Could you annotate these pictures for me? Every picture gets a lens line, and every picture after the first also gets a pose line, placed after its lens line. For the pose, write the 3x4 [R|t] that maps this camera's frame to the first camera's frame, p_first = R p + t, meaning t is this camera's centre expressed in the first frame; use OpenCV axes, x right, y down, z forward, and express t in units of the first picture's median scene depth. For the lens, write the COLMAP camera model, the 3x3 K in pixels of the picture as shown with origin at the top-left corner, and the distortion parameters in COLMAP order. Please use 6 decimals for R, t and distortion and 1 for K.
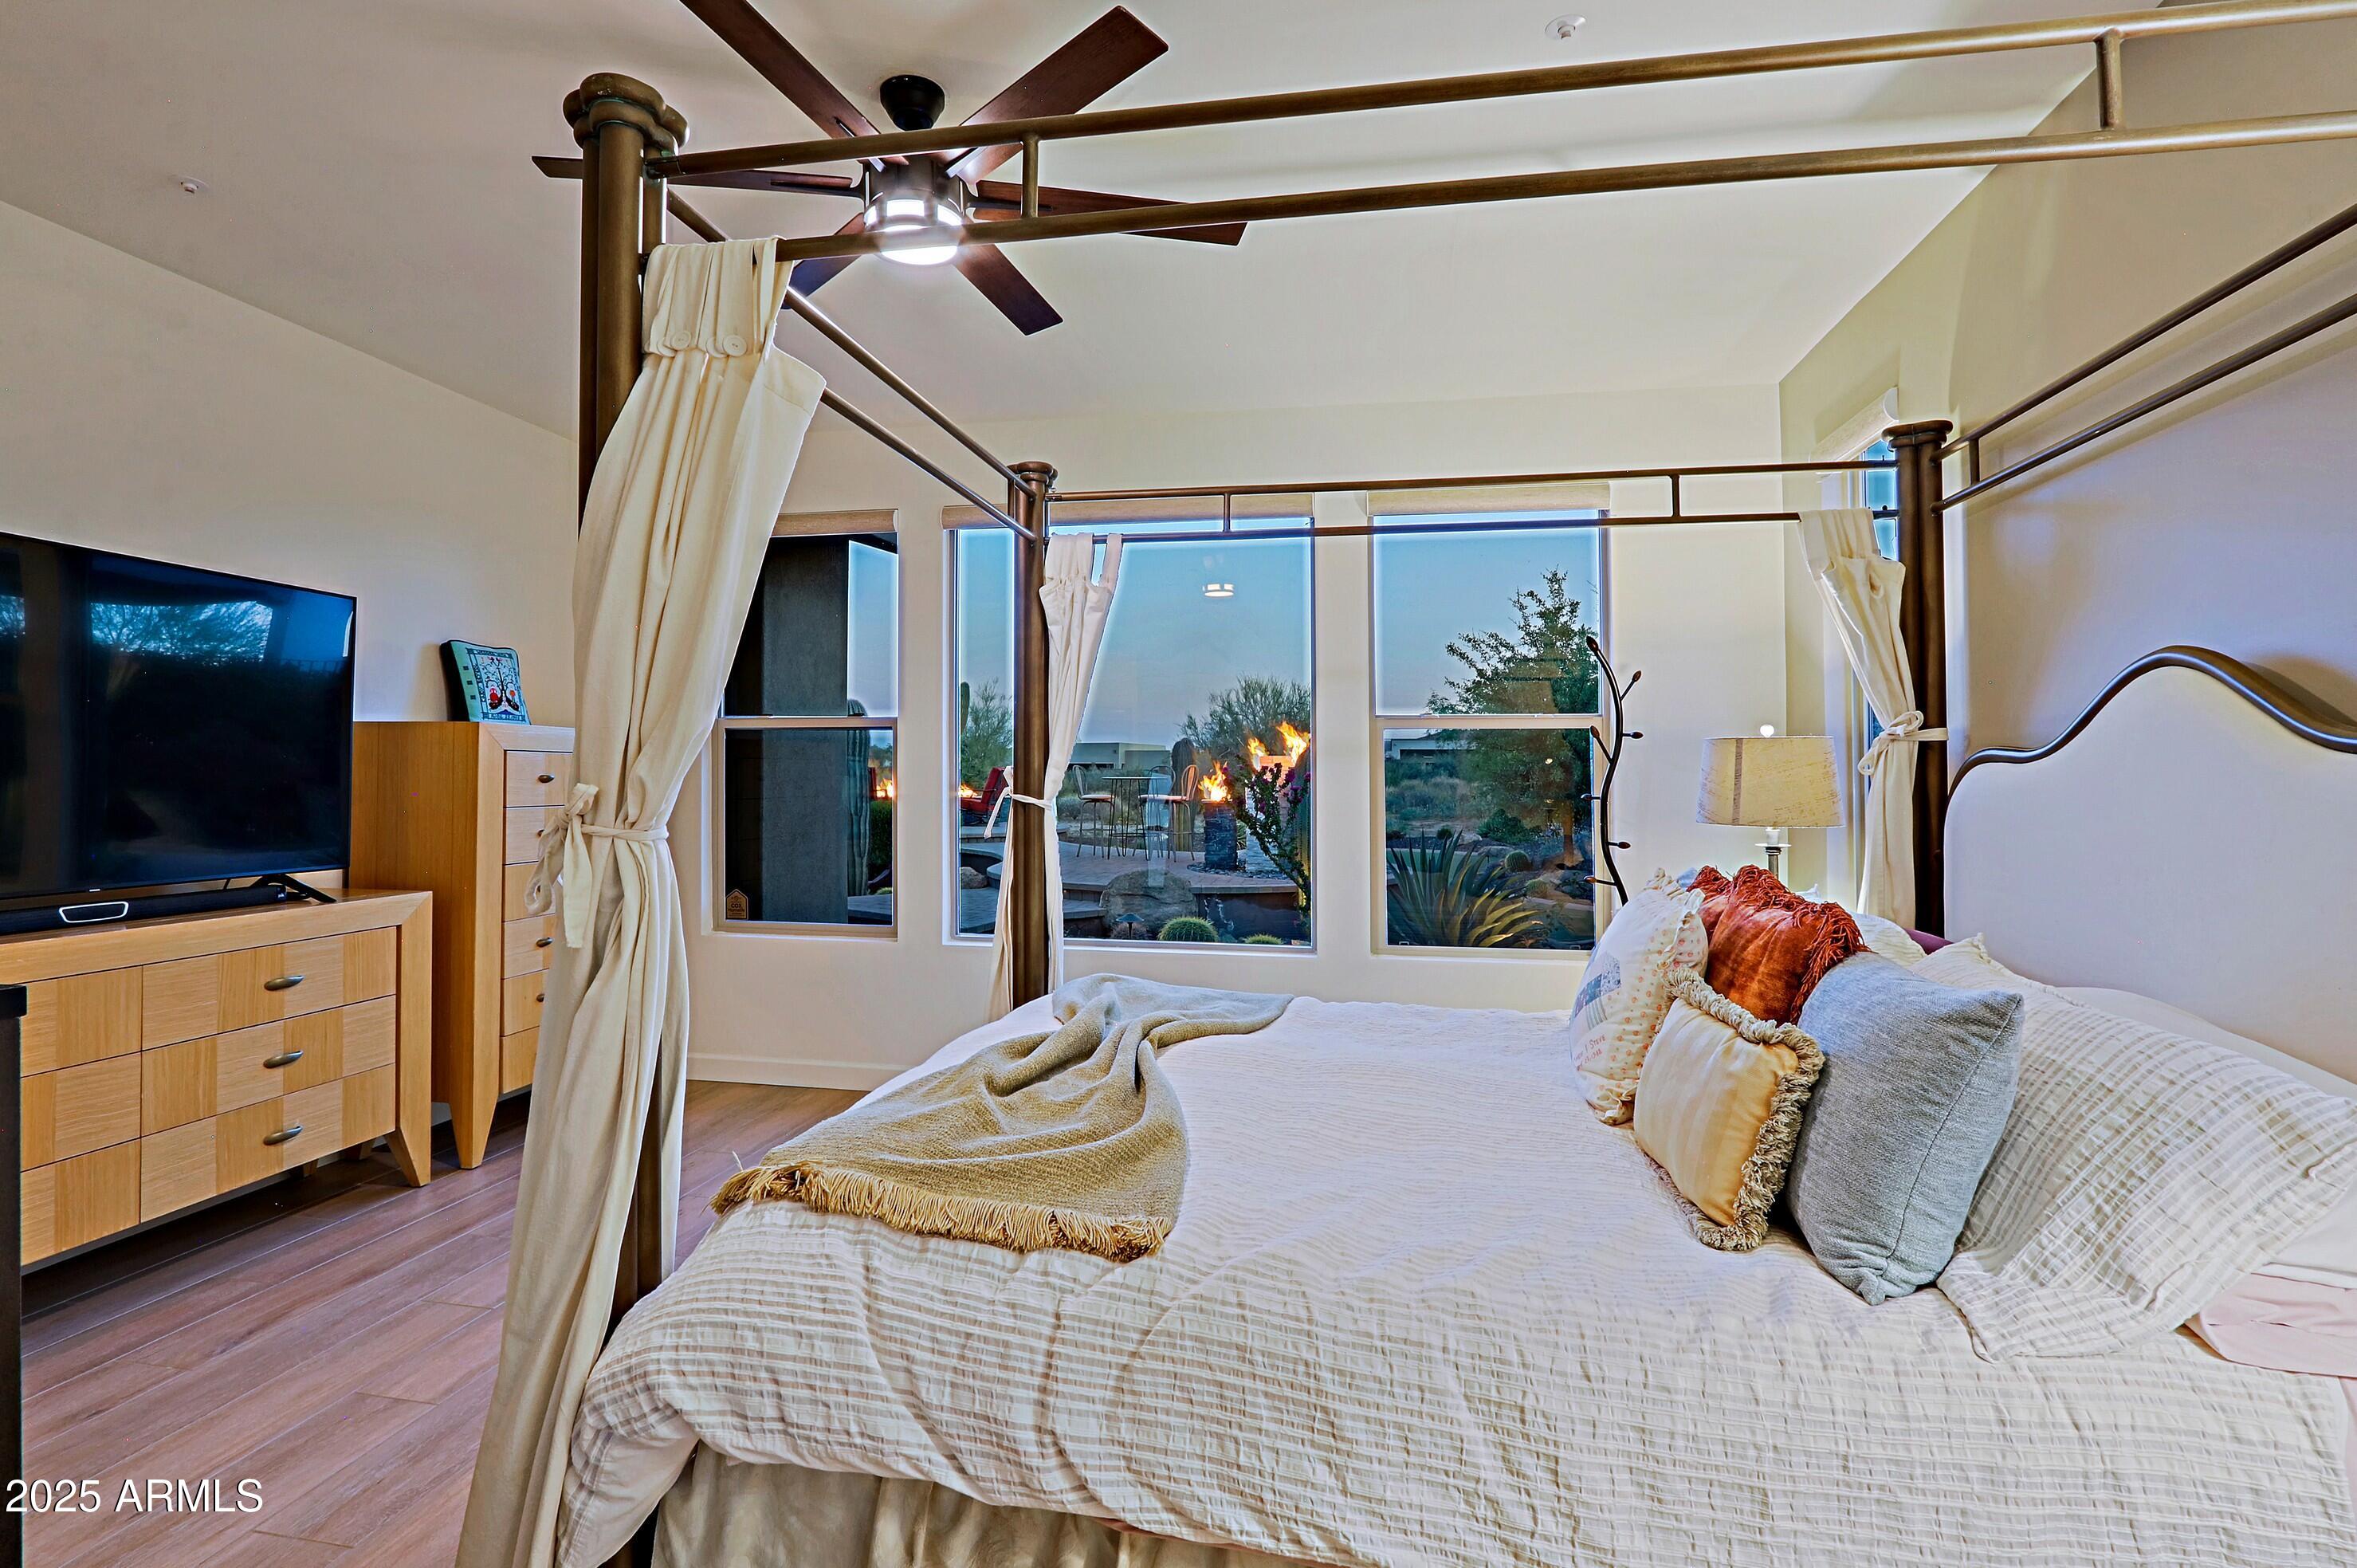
lens RADIAL K [[1179.1, 0, 1172.9], [0, 1179.1, 755.5], [0, 0, 1]] dist [-0.015001, 0.000080]
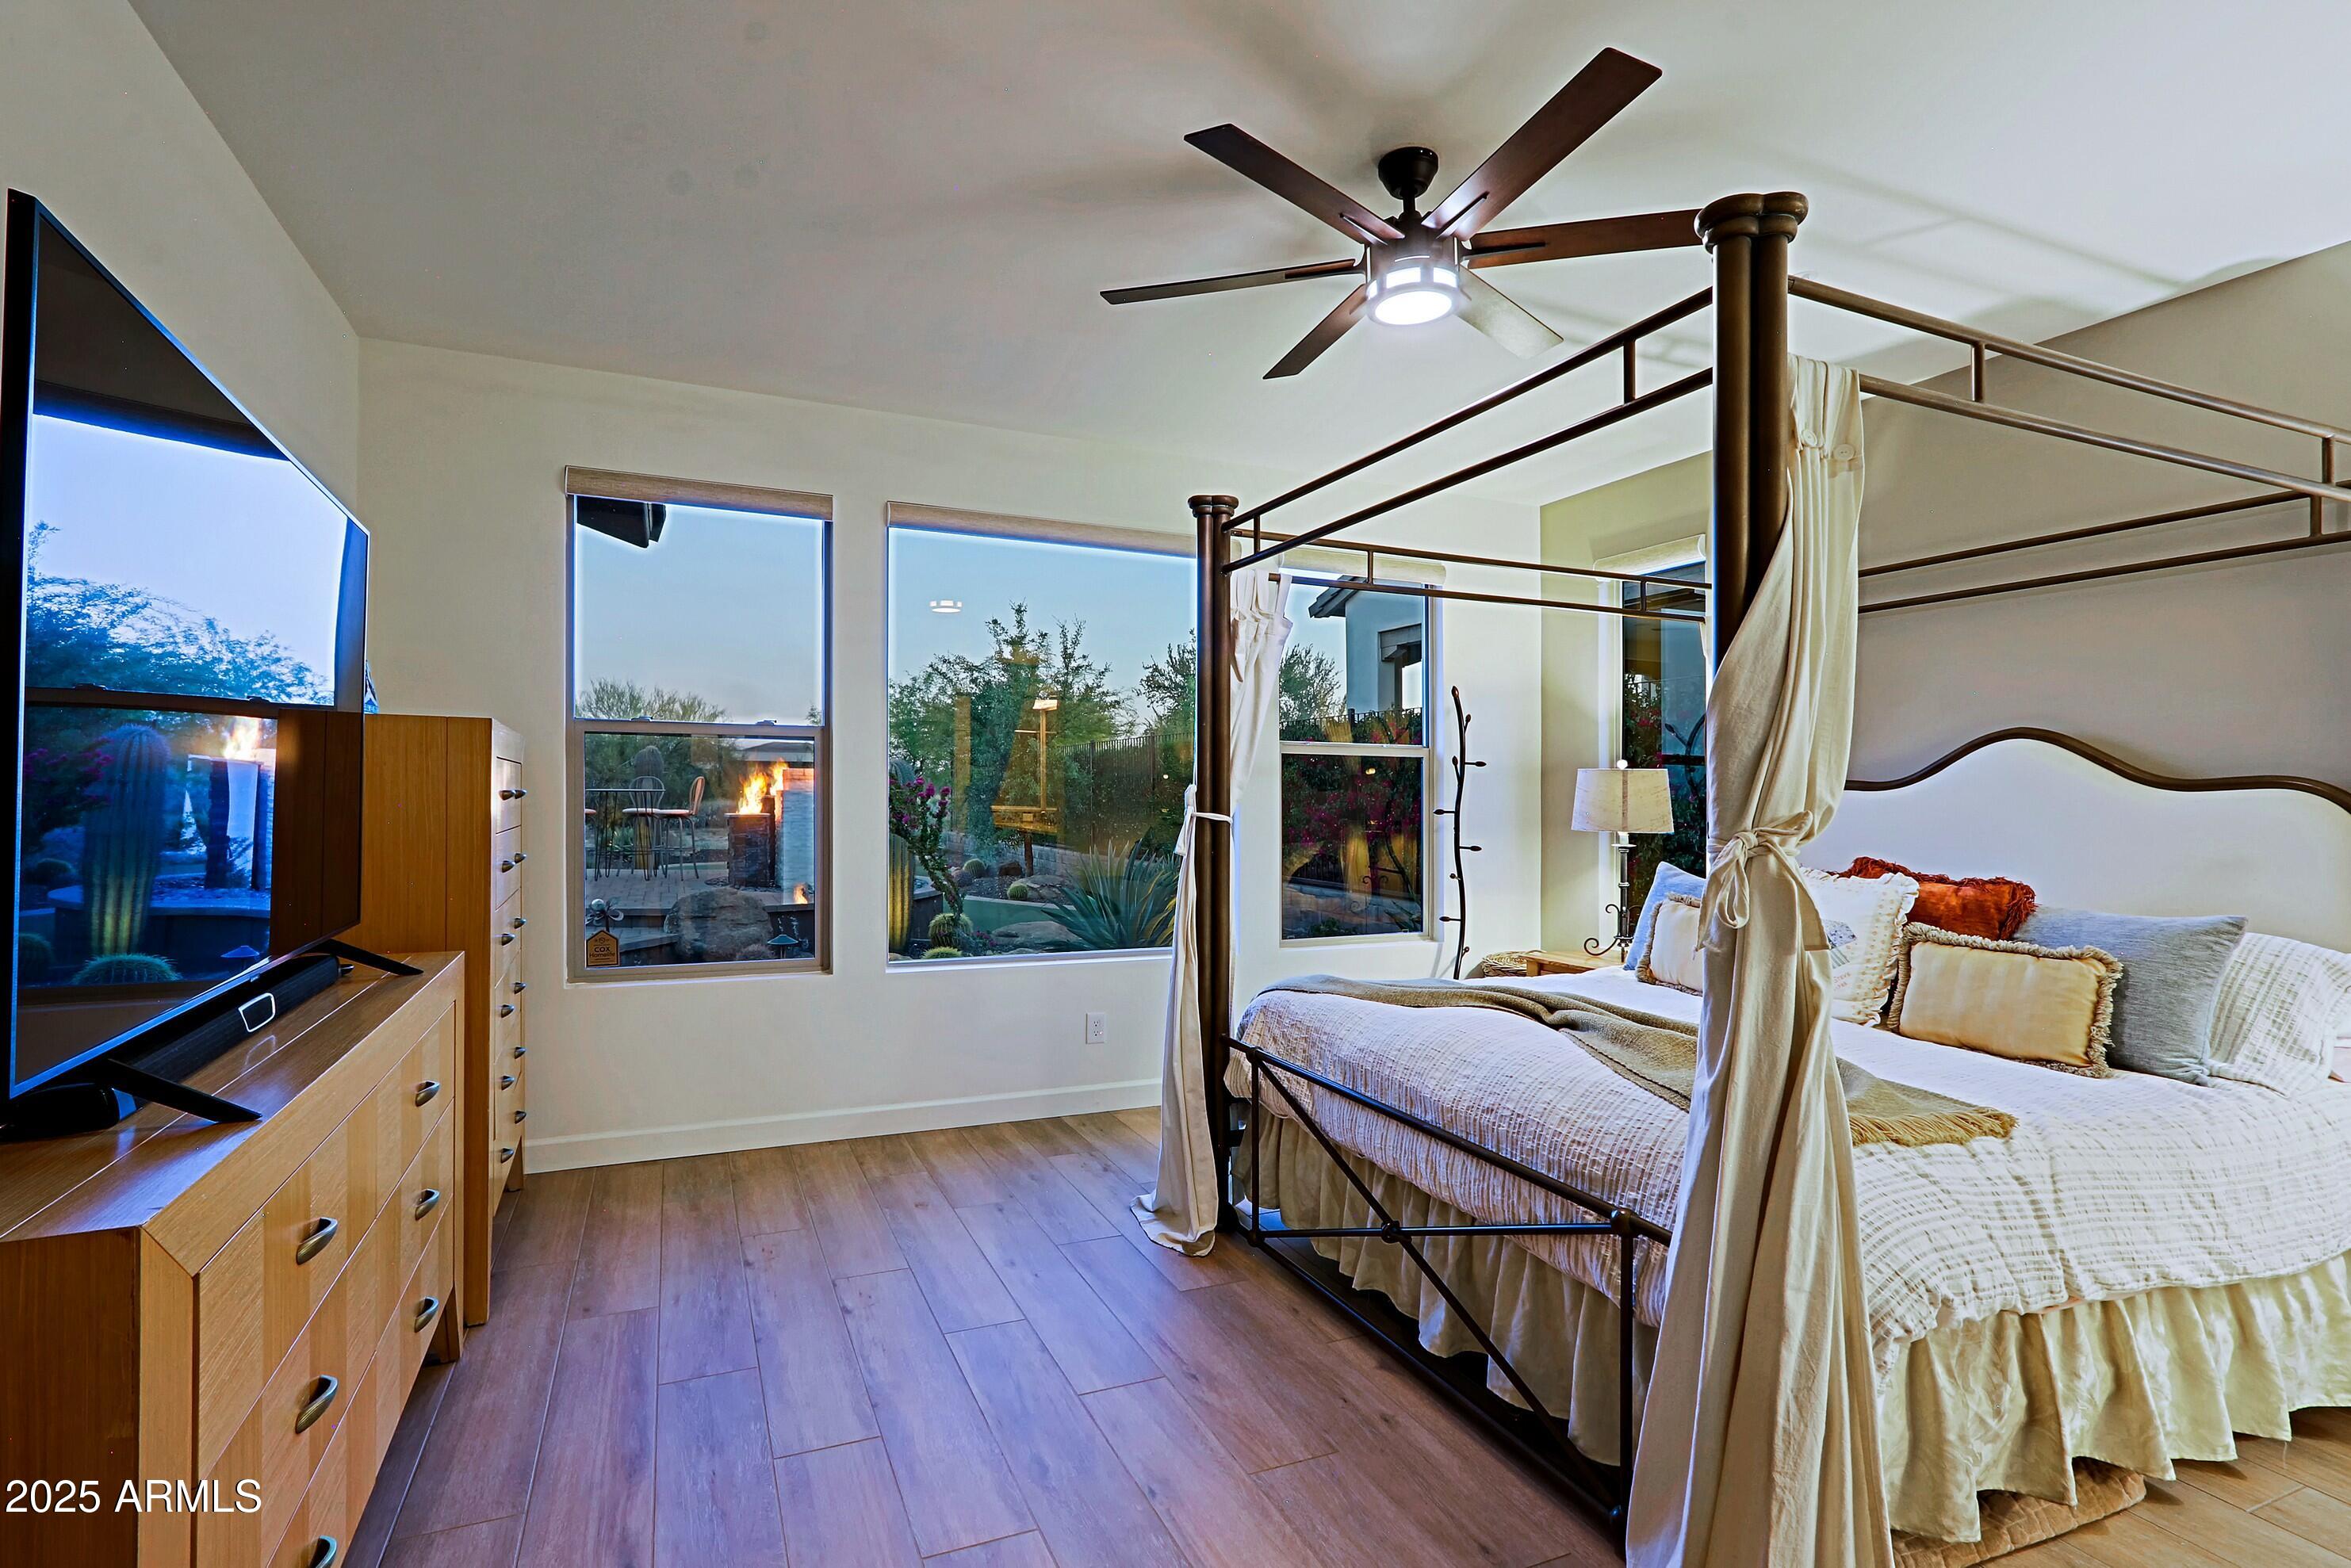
lens RADIAL K [[1147.0, 0, 1175.5], [0, 1147.0, 784.0], [0, 0, 1]] dist [0.002802, -0.000294]
pose [[0.827631, 0.009187, 0.561197, -0.590036], [-0.016507, 0.999832, 0.007975, 0.000557], [-0.561029, -0.015864, 0.827644, 0.139557]]
